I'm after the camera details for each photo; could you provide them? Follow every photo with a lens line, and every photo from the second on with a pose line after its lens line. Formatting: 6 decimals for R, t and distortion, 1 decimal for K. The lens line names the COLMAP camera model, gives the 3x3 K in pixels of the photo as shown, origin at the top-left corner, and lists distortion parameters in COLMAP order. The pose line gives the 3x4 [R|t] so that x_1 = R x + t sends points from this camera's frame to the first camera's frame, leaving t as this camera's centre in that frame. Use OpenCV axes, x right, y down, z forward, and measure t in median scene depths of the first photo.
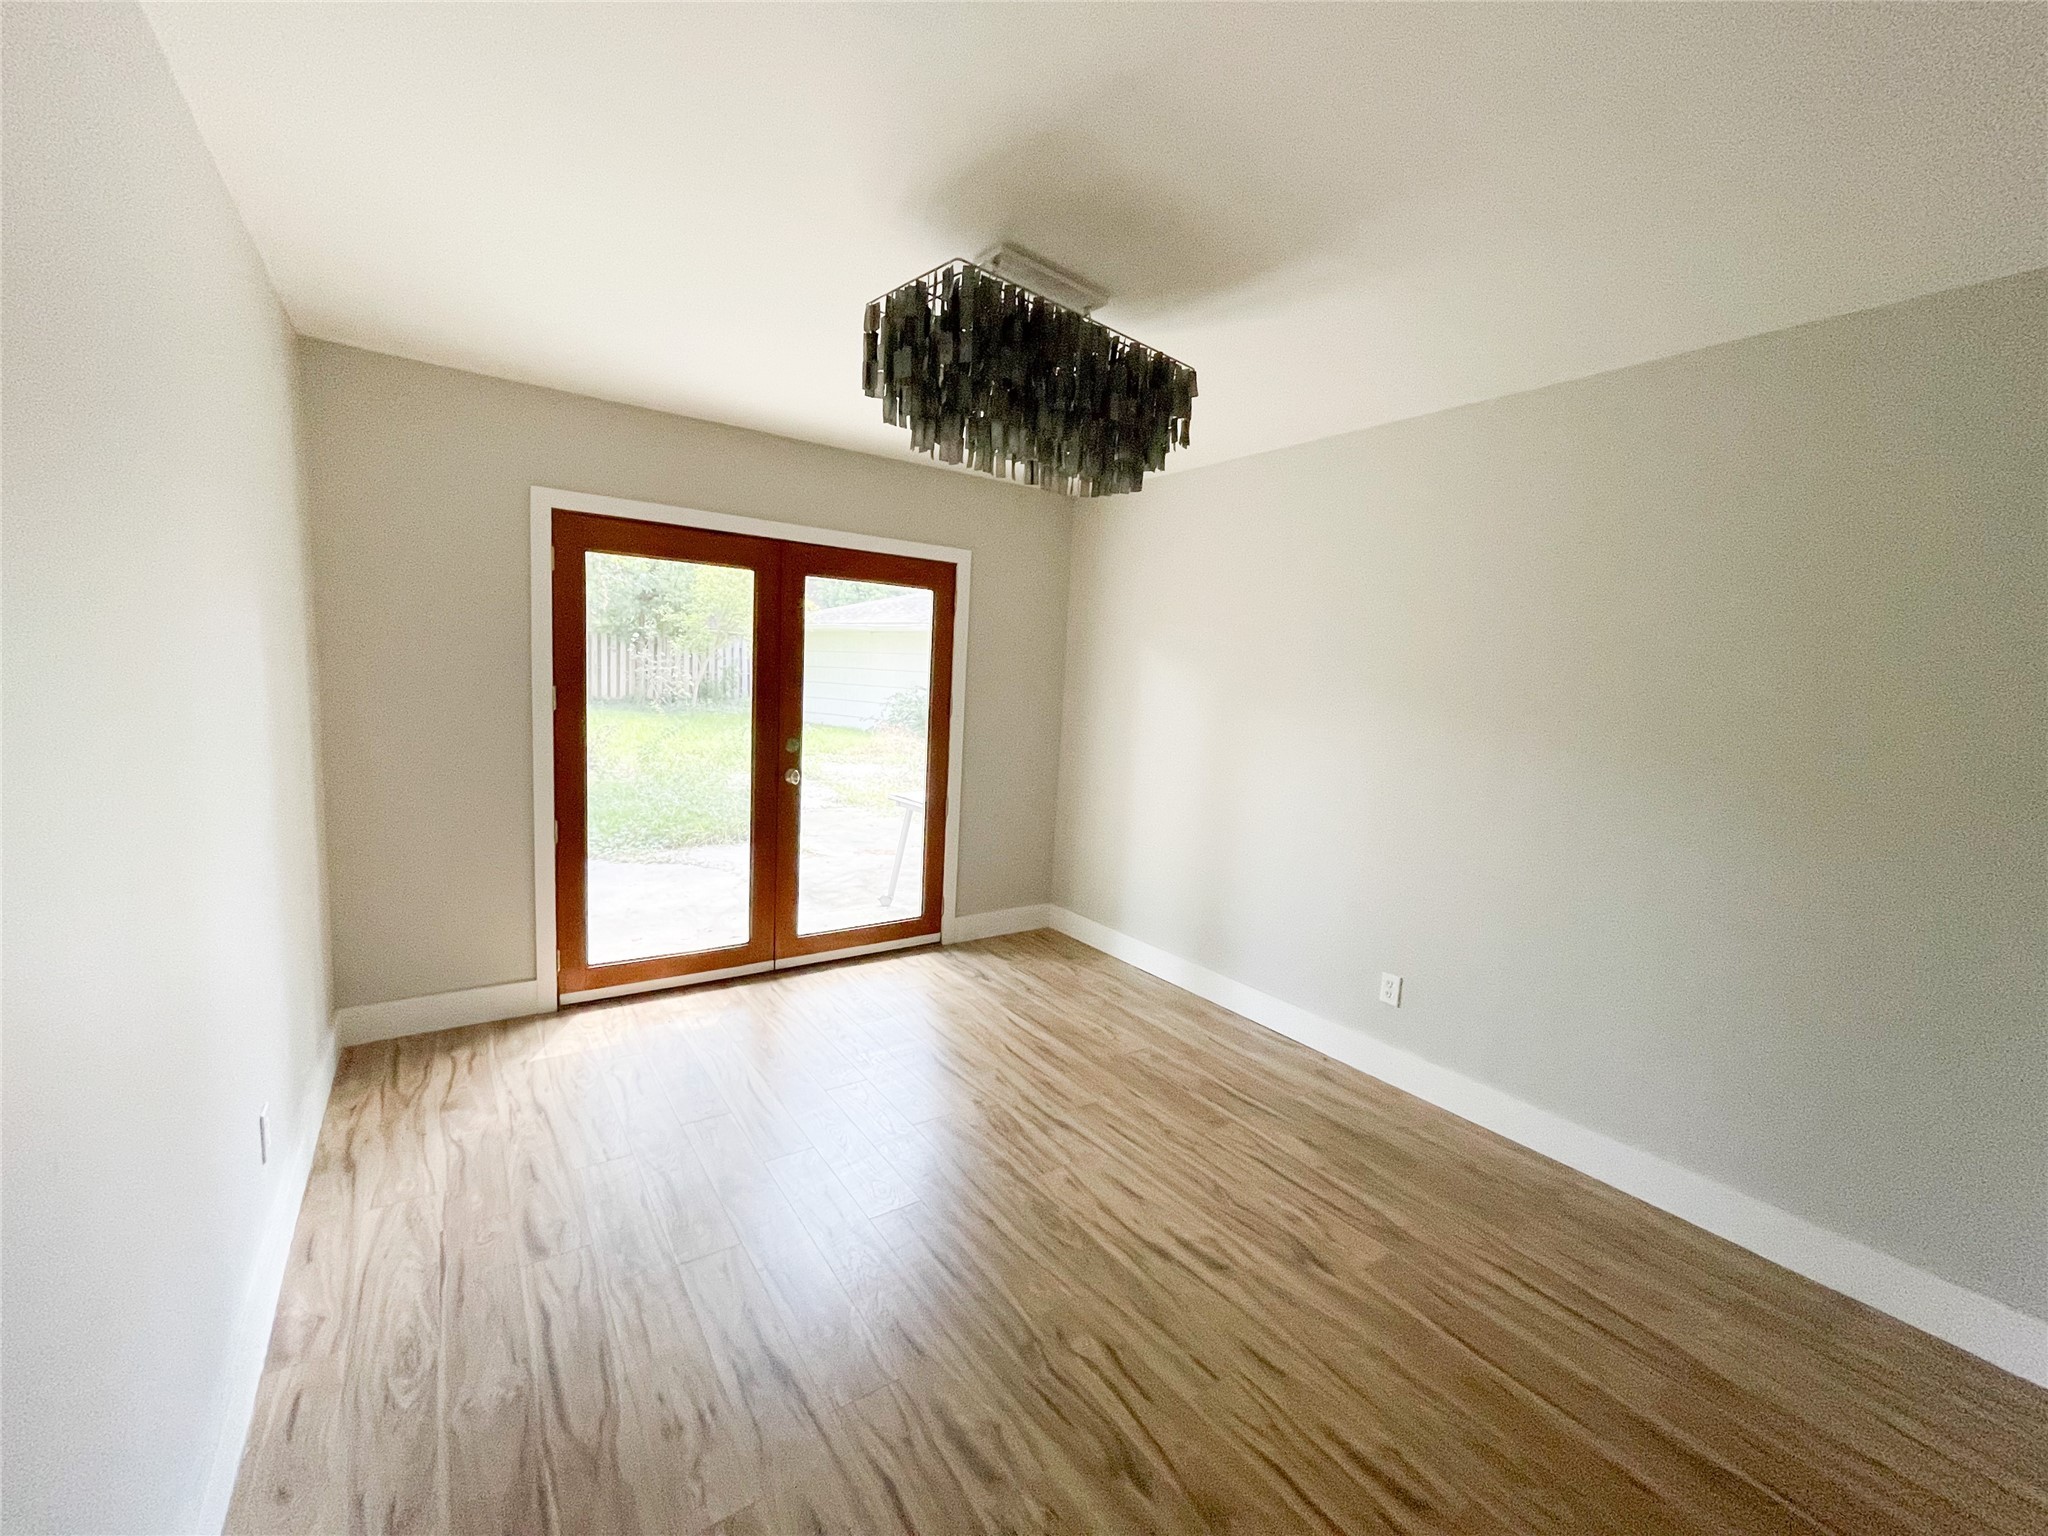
lens RADIAL K [[820.8, 0, 1024.0], [0, 820.8, 768.7], [0, 0, 1]] dist [-0.000508, -0.000068]
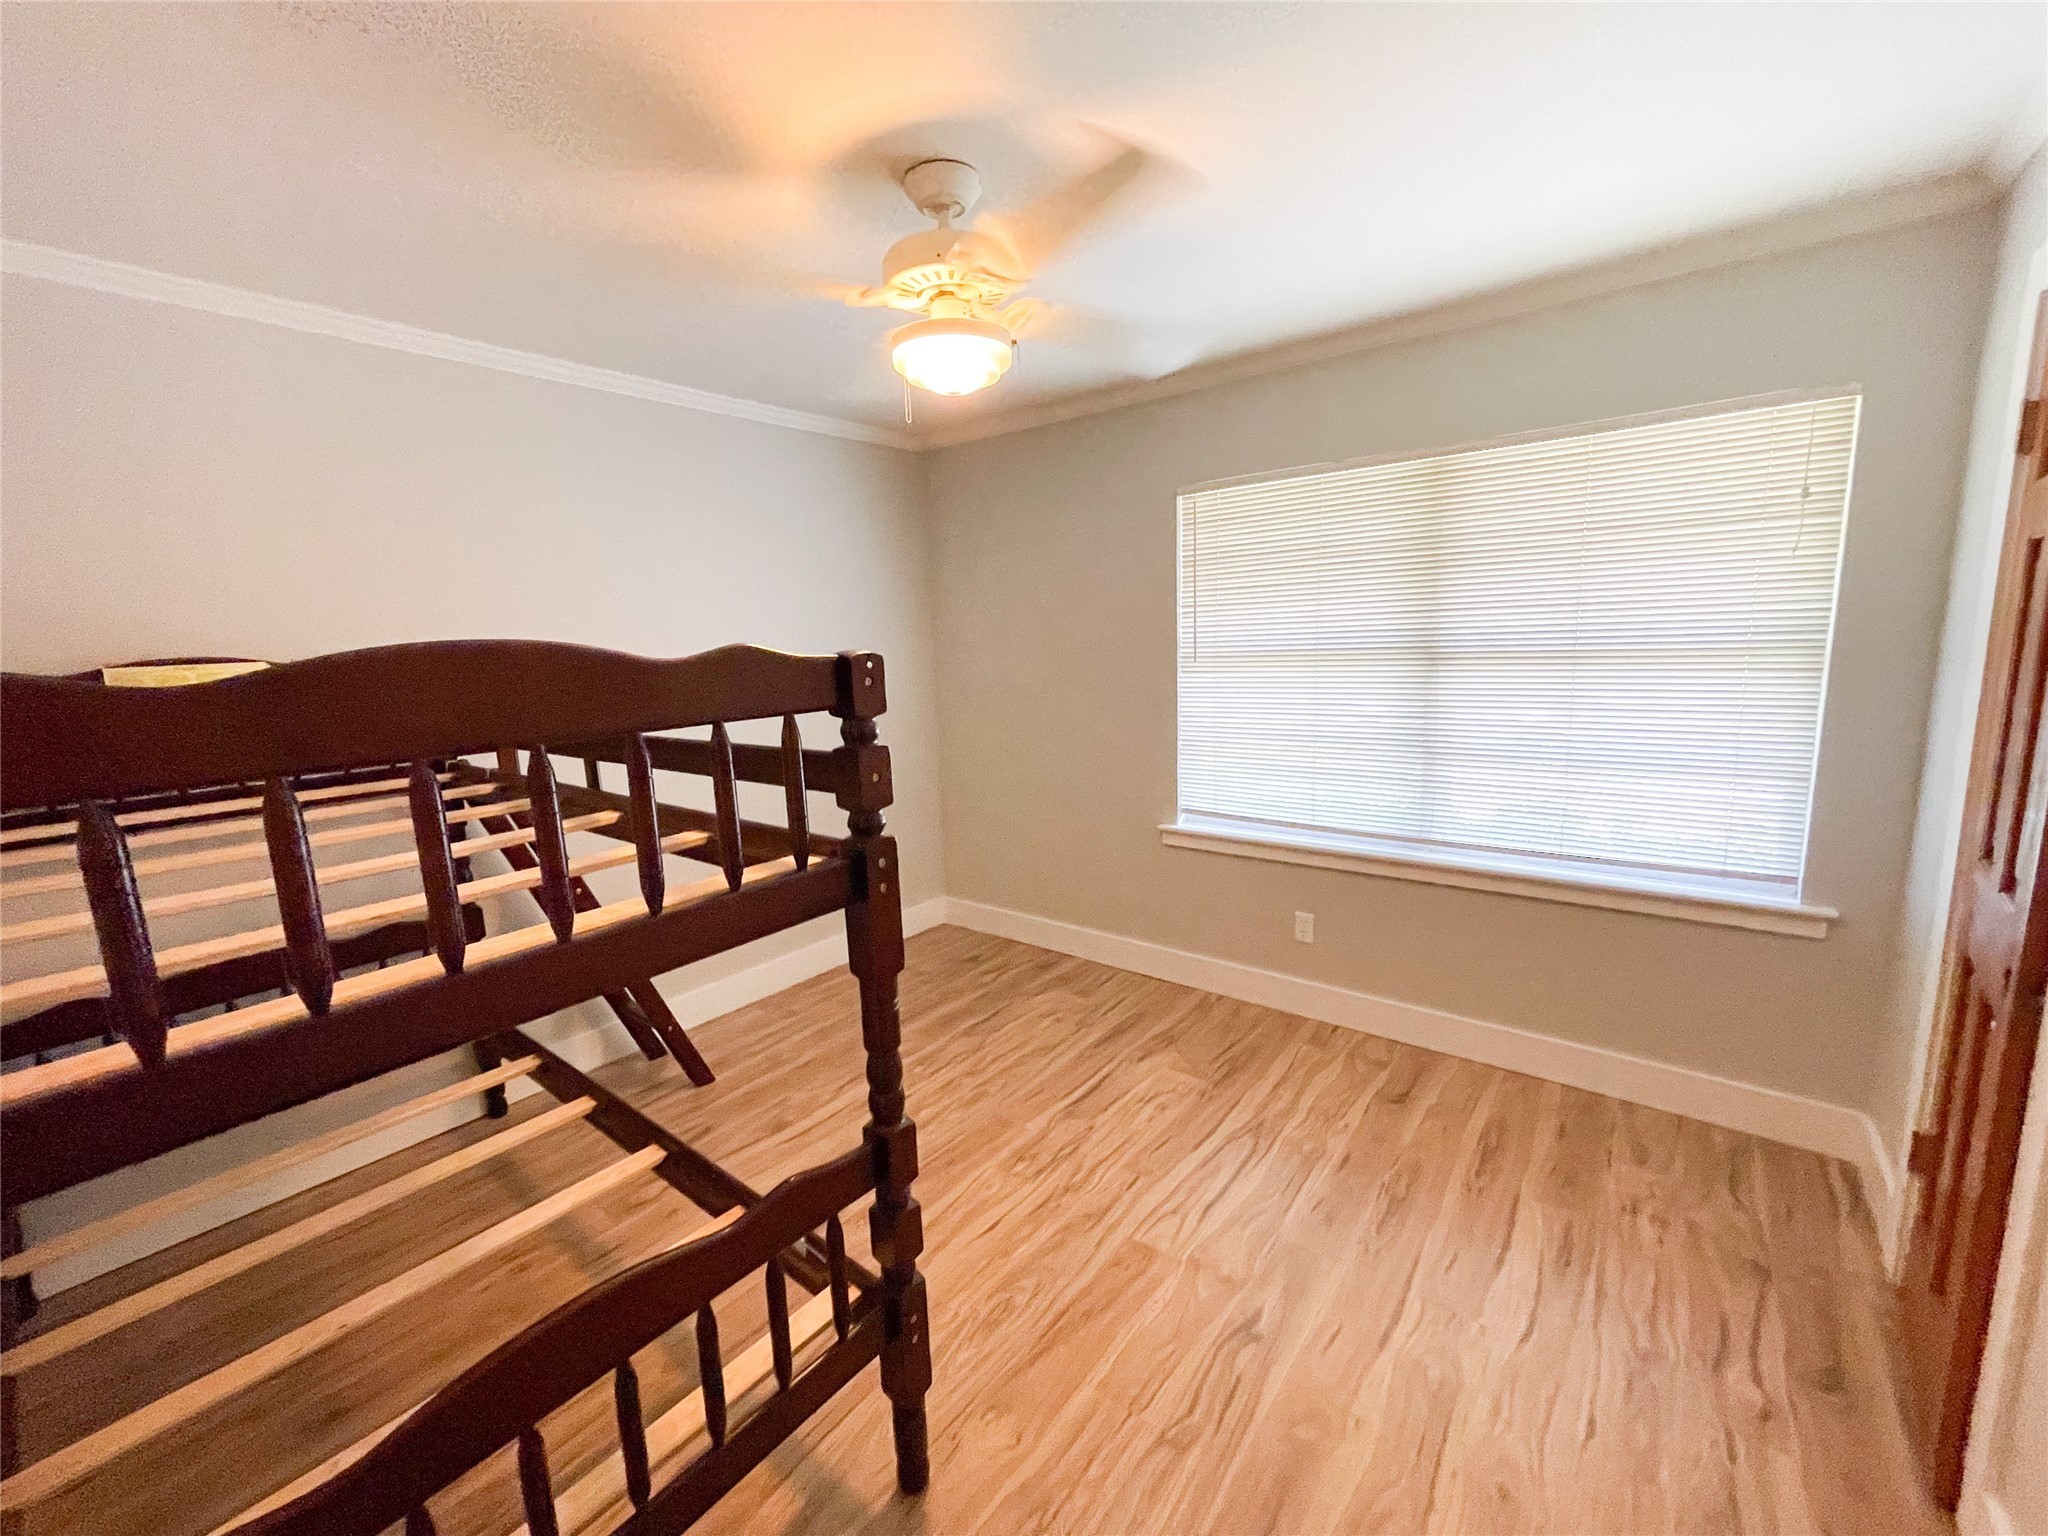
lens RADIAL K [[820.8, 0, 1025.1], [0, 820.8, 769.1], [0, 0, 1]] dist [-0.000508, -0.000068]
pose [[-0.278610, -0.192086, 0.940999, -0.626291], [0.130375, 0.963160, 0.235212, -0.155887], [-0.951514, 0.188215, -0.243303, 1.289430]]
